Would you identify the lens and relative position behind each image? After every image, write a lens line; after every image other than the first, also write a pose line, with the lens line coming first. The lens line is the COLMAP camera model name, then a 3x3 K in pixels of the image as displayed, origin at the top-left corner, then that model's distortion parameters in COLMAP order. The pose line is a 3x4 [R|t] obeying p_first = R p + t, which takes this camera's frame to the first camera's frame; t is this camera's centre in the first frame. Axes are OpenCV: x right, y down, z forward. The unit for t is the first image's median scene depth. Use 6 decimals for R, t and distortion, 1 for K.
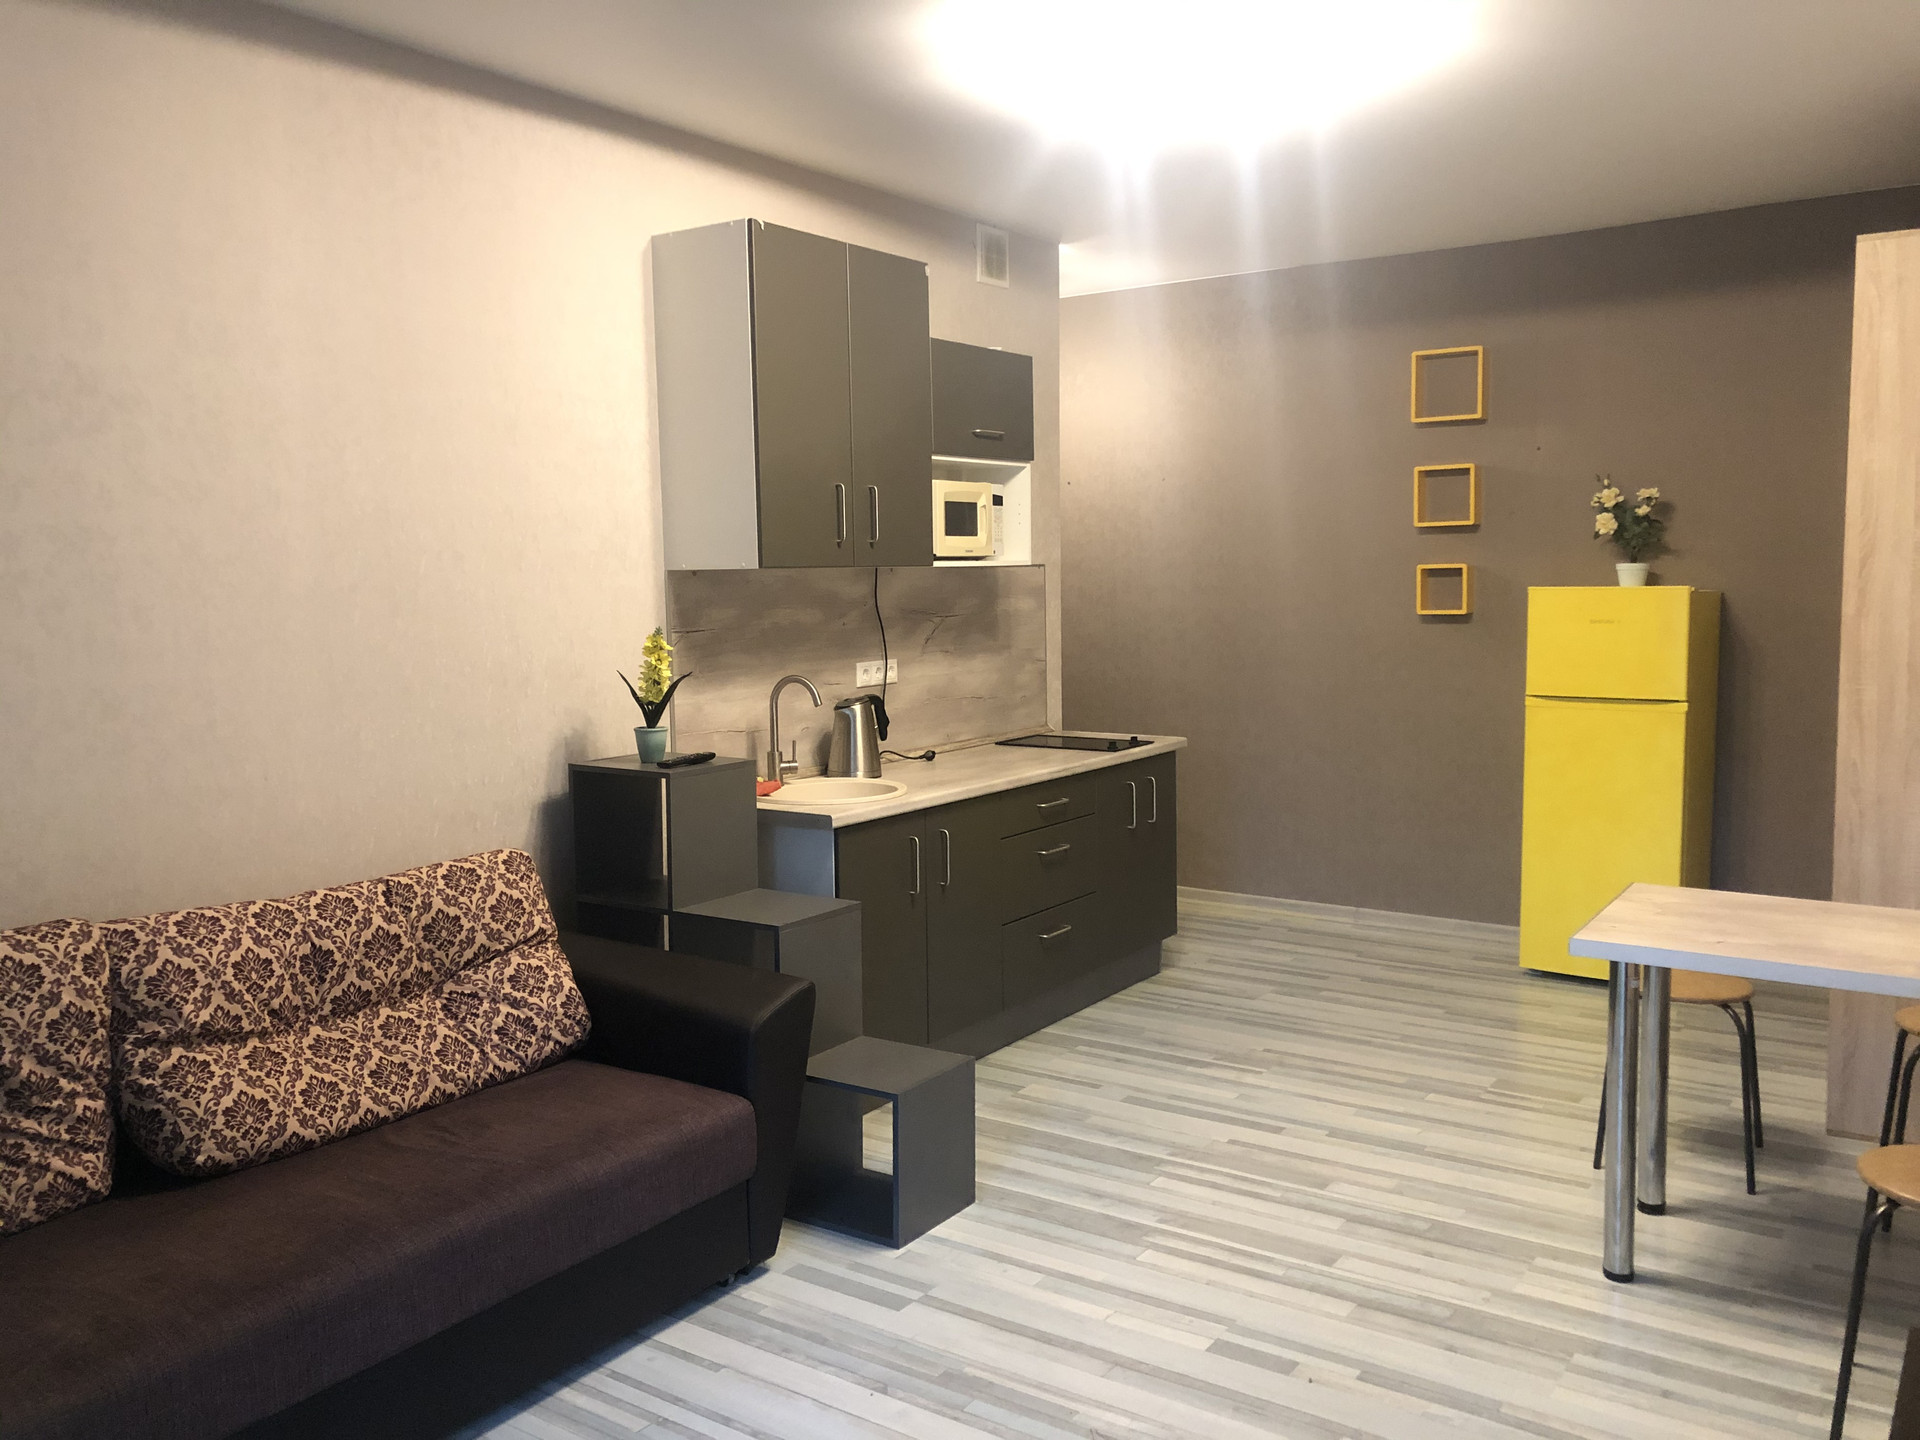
lens RADIAL K [[1594.2, 0, 960.0], [0, 1594.2, 720.0], [0, 0, 1]] dist [0.062803, 0.001707]
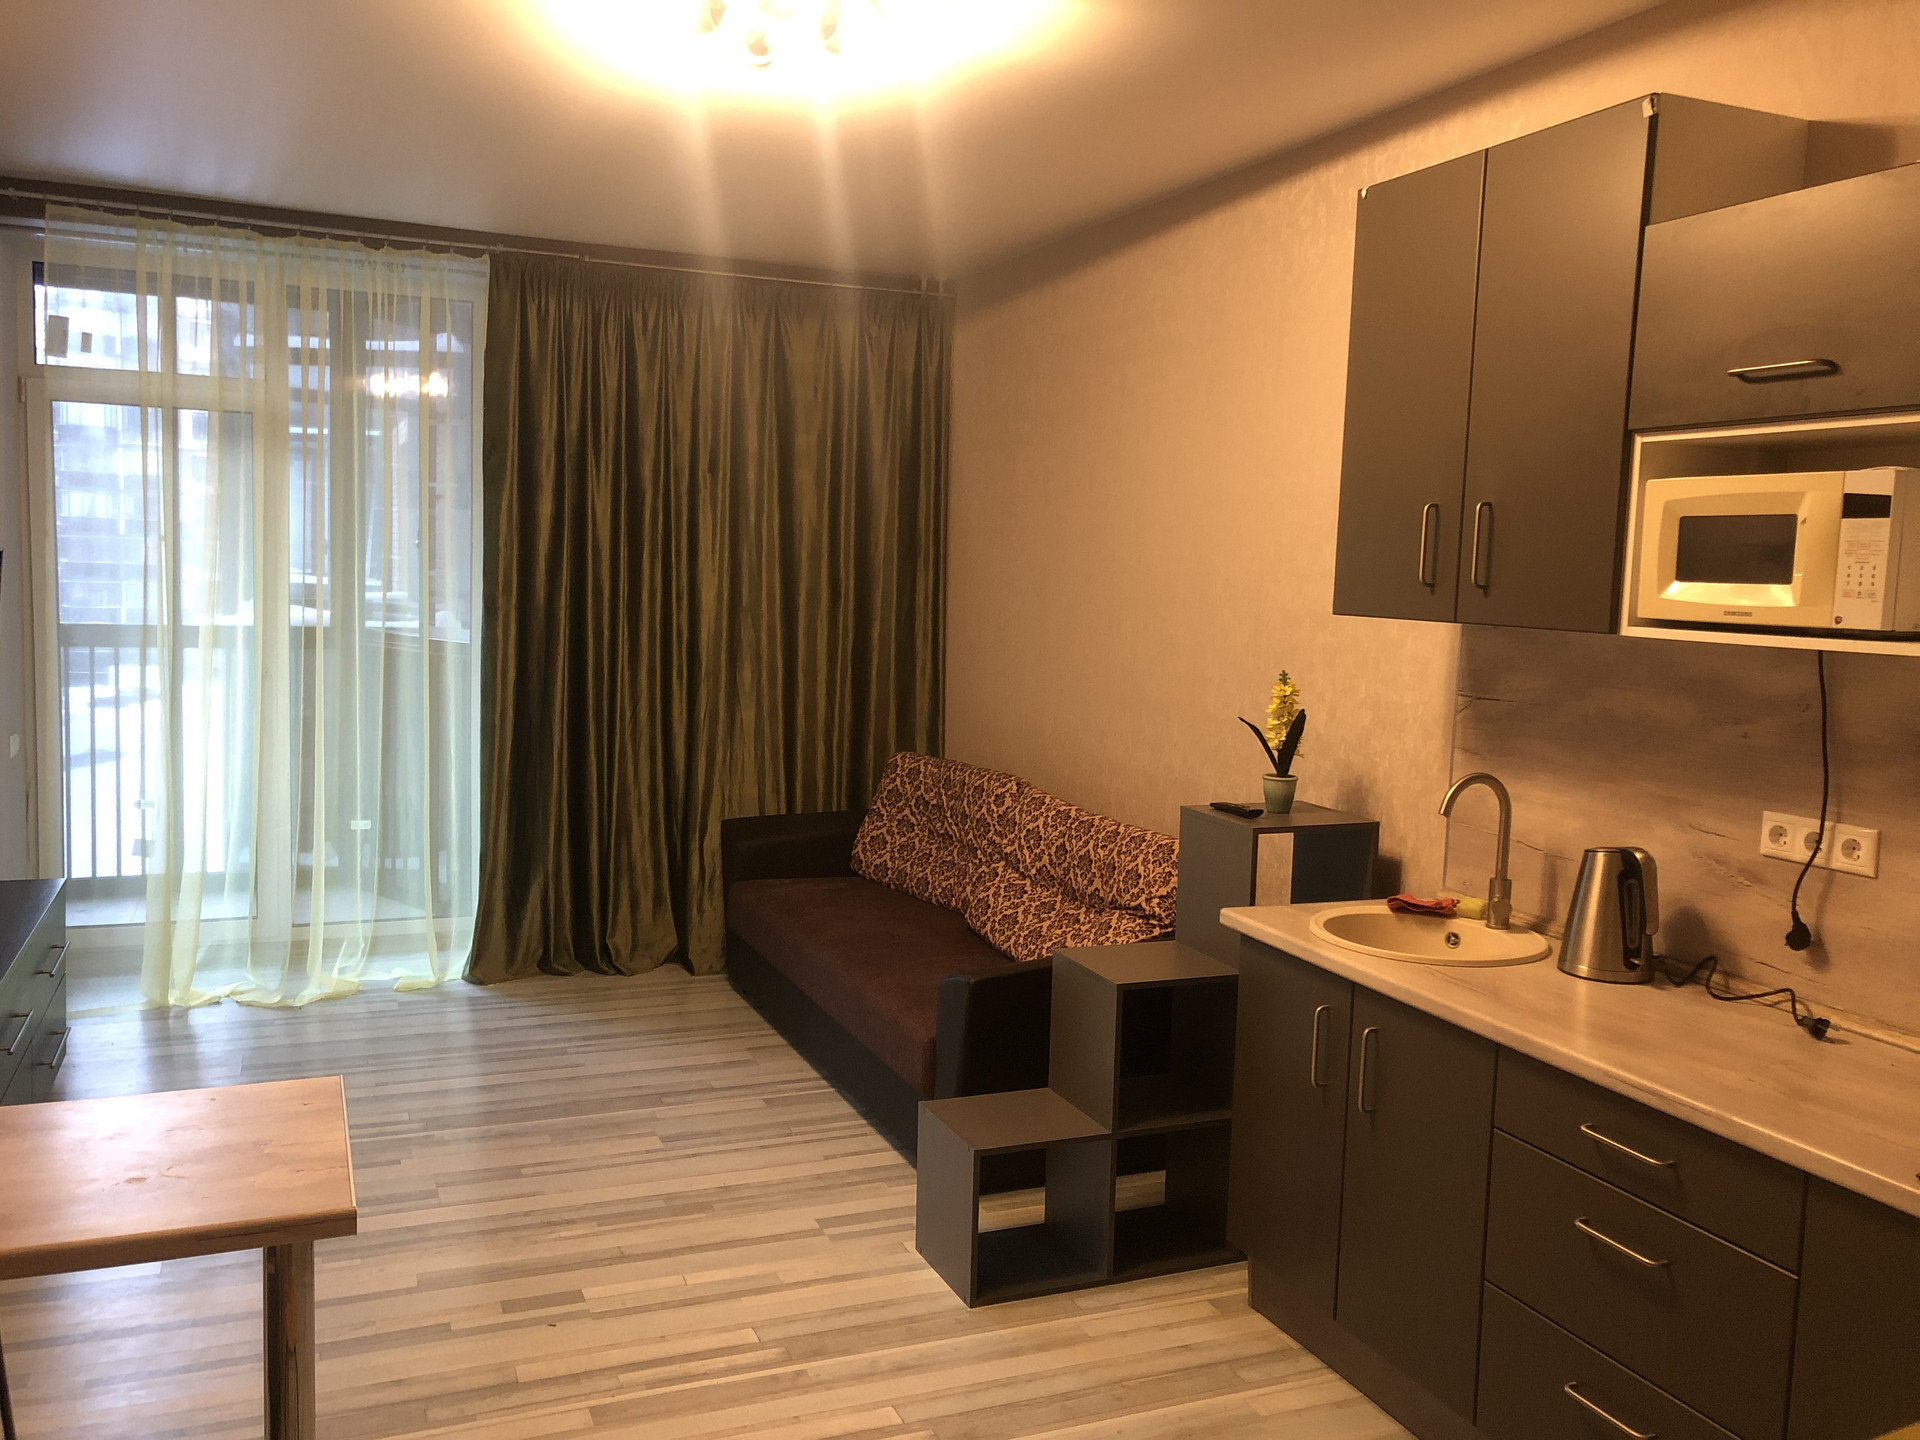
lens RADIAL K [[1581.0, 0, 960.0], [0, 1581.0, 720.0], [0, 0, 1]] dist [0.029134, -0.001110]
pose [[-0.543989, 0.076974, -0.835554, 0.722420], [-0.106269, 0.981445, 0.159601, -0.164355], [0.832336, 0.175615, -0.525715, 1.383384]]
